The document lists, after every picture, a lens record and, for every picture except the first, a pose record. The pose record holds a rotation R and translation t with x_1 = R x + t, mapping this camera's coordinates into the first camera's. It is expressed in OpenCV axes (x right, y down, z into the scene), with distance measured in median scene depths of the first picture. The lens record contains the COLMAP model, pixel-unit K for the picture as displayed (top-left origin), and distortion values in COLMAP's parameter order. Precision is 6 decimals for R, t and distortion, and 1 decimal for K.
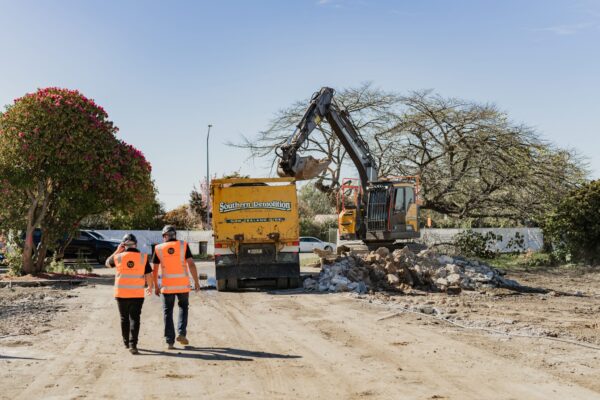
lens RADIAL K [[818.9, 0, 300.0], [0, 818.9, 200.0], [0, 0, 1]] dist [-0.025003, 1.181993]
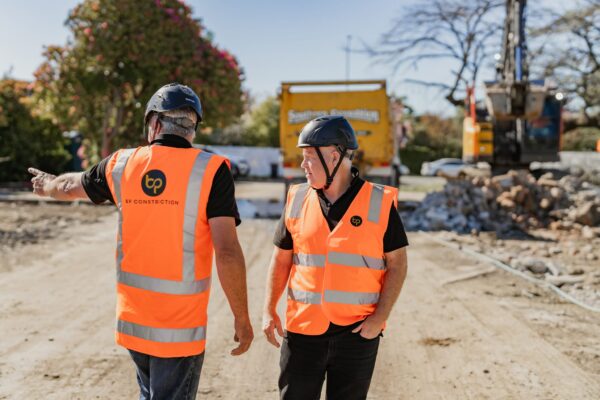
lens RADIAL K [[818.9, 0, 300.0], [0, 818.9, 200.0], [0, 0, 1]] dist [-0.025003, 1.181993]
pose [[0.980126, 0.032287, -0.195731, 0.042985], [-0.013536, 0.995252, 0.096391, 0.007714], [0.197913, -0.091826, 0.975909, 0.138870]]
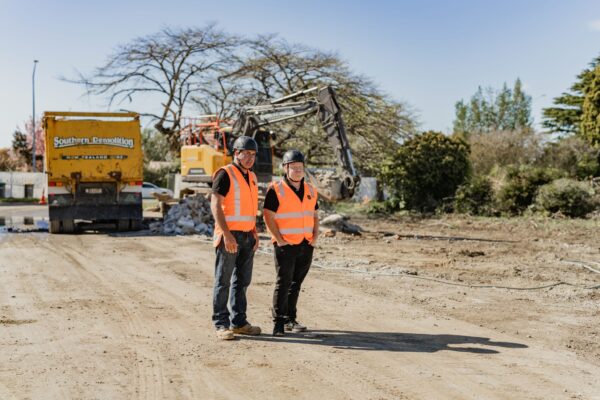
lens RADIAL K [[817.7, 0, 297.7], [0, 817.7, 184.1], [0, 0, 1]] dist [-0.024824, 1.089386]
pose [[0.979536, 0.018678, 0.200400, -0.009265], [-0.026865, 0.998909, 0.038208, 0.008211], [-0.199468, -0.042810, 0.978969, 0.027913]]
